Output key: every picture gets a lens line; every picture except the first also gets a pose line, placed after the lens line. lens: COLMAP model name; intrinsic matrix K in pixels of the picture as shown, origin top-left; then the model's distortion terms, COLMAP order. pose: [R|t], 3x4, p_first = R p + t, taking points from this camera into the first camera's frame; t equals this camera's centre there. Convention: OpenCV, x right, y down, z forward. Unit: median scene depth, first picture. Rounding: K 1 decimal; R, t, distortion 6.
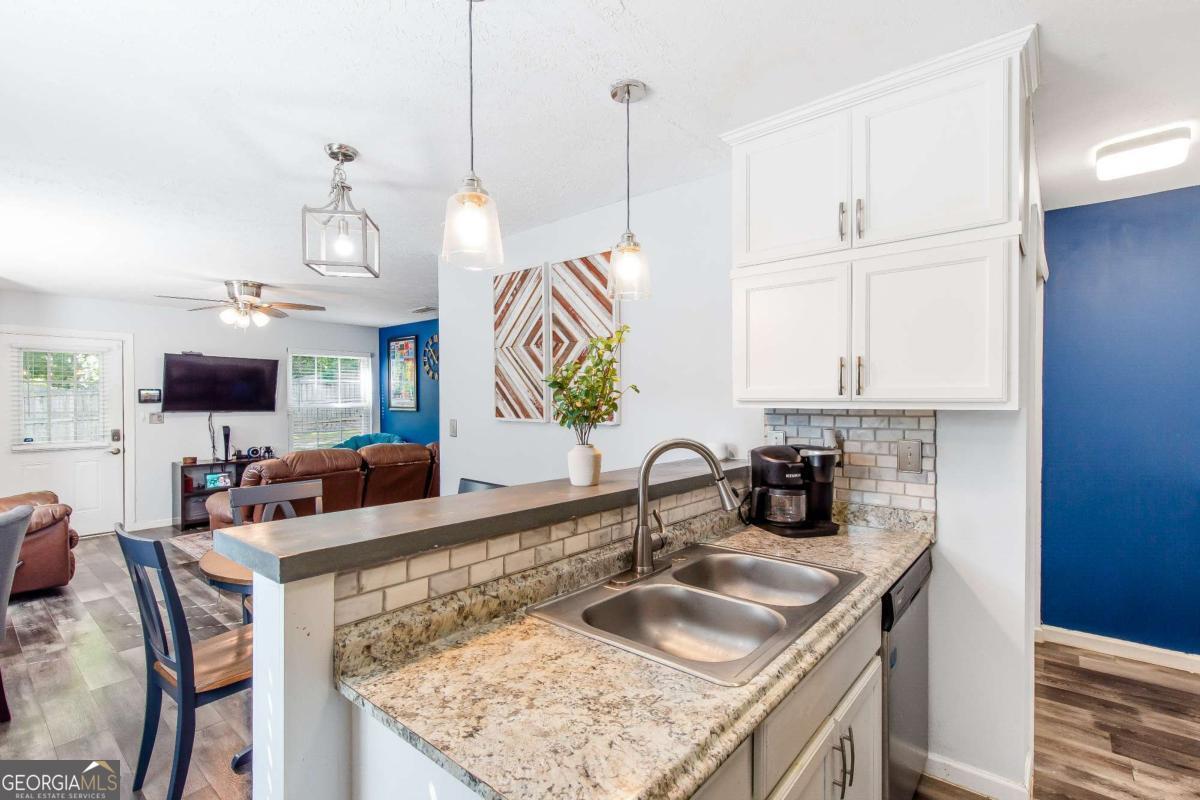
lens RADIAL K [[546.6, 0, 604.3], [0, 546.6, 402.7], [0, 0, 1]] dist [0.003761, 0.000258]
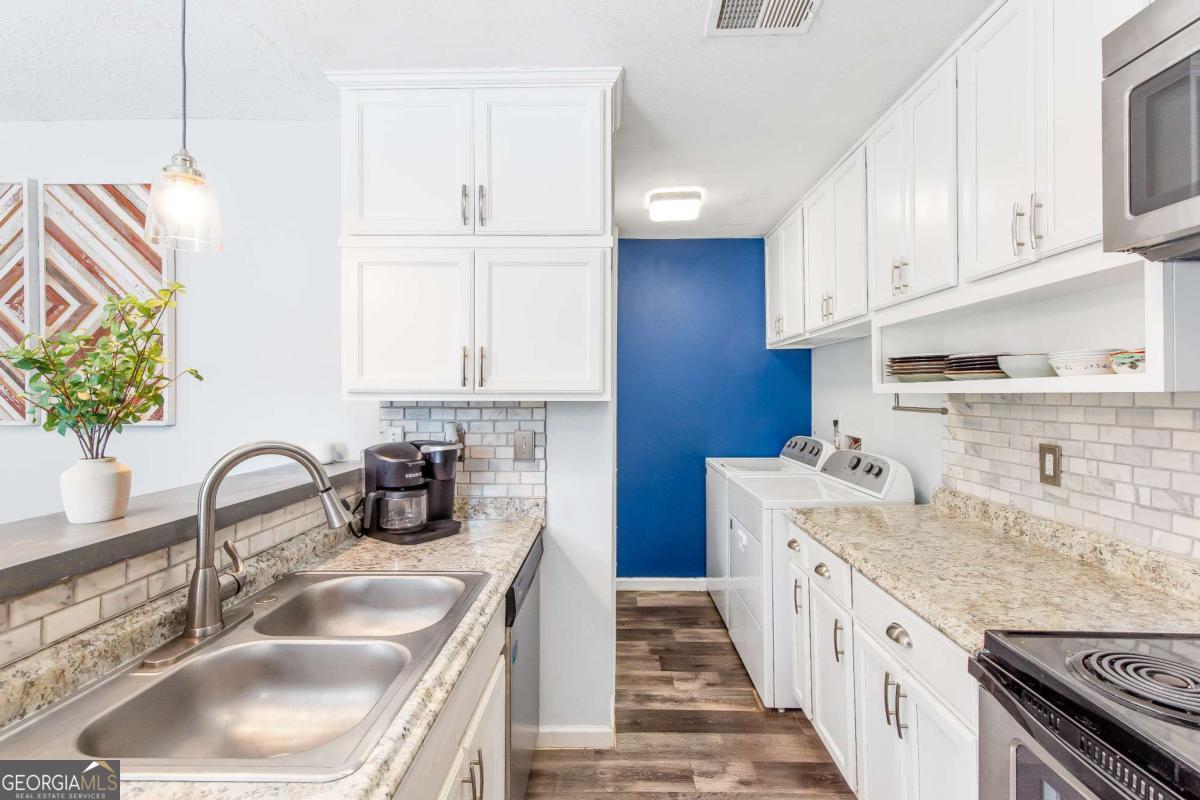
lens RADIAL K [[554.8, 0, 598.9], [0, 554.8, 391.0], [0, 0, 1]] dist [0.006102, -0.000305]
pose [[0.785151, 0.004506, 0.619288, 0.019777], [0.000910, 0.999964, -0.008429, 0.002689], [-0.619304, 0.007182, 0.785119, 0.100665]]
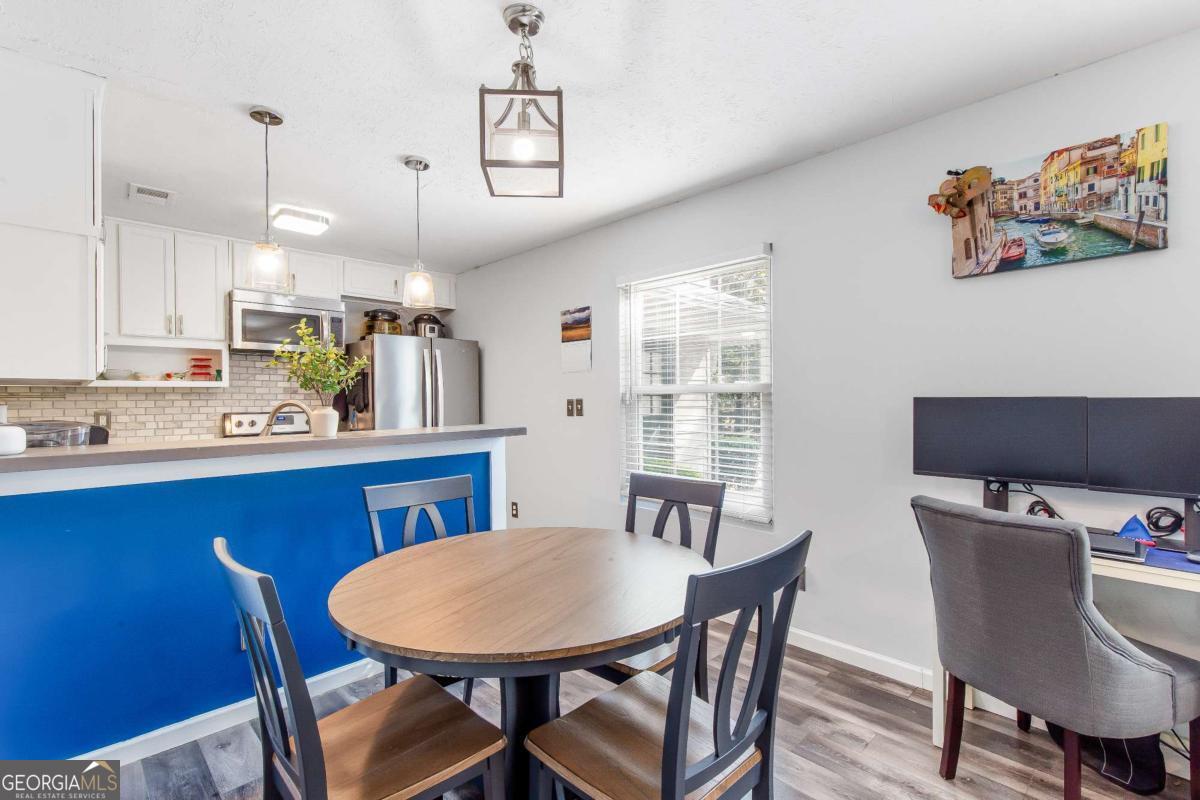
lens RADIAL K [[546.6, 0, 604.3], [0, 546.6, 402.7], [0, 0, 1]] dist [0.003761, 0.000258]
pose [[-0.995665, 0.009975, 0.092477, -0.830566], [0.011142, 0.999865, 0.012110, 0.052267], [-0.092344, 0.013088, -0.995641, 2.257958]]
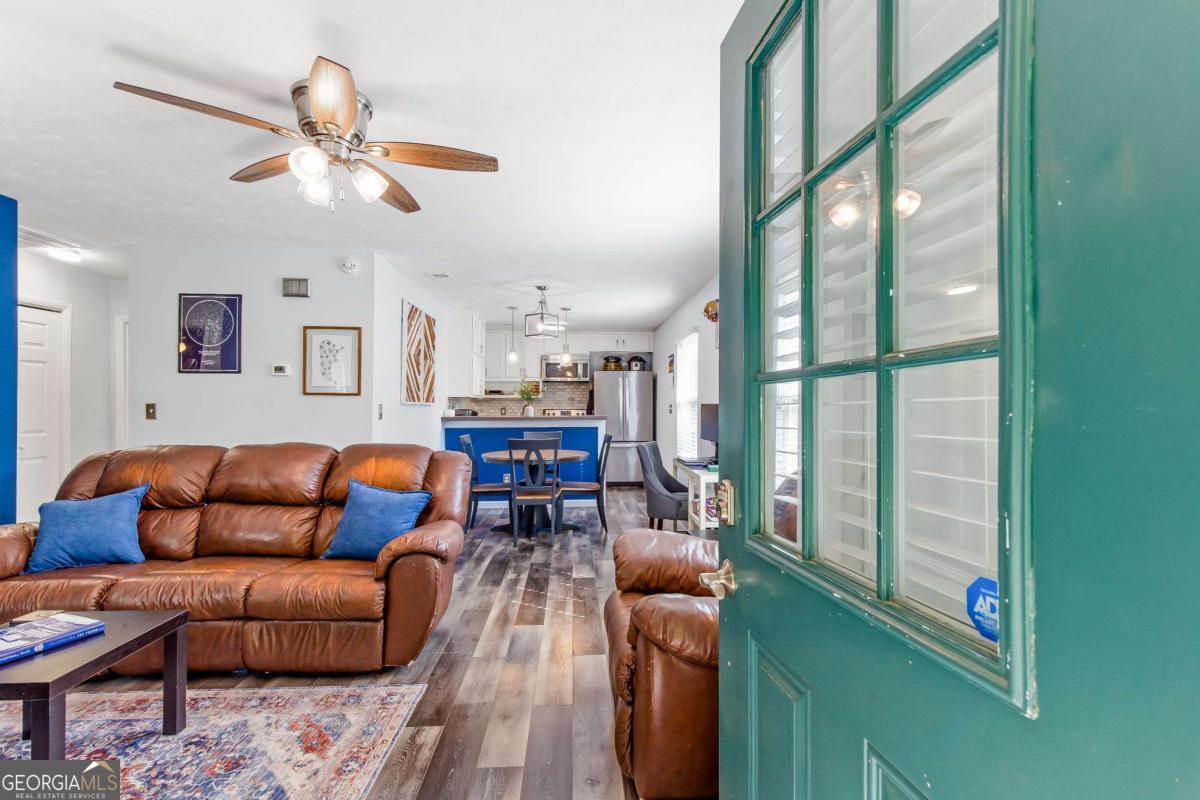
lens RADIAL K [[546.6, 0, 604.3], [0, 546.6, 402.7], [0, 0, 1]] dist [0.003761, 0.000258]
pose [[-0.682954, 0.004094, 0.730450, -3.154006], [0.000875, 0.999988, -0.004787, 0.067582], [-0.730461, -0.002630, -0.682950, 3.182532]]
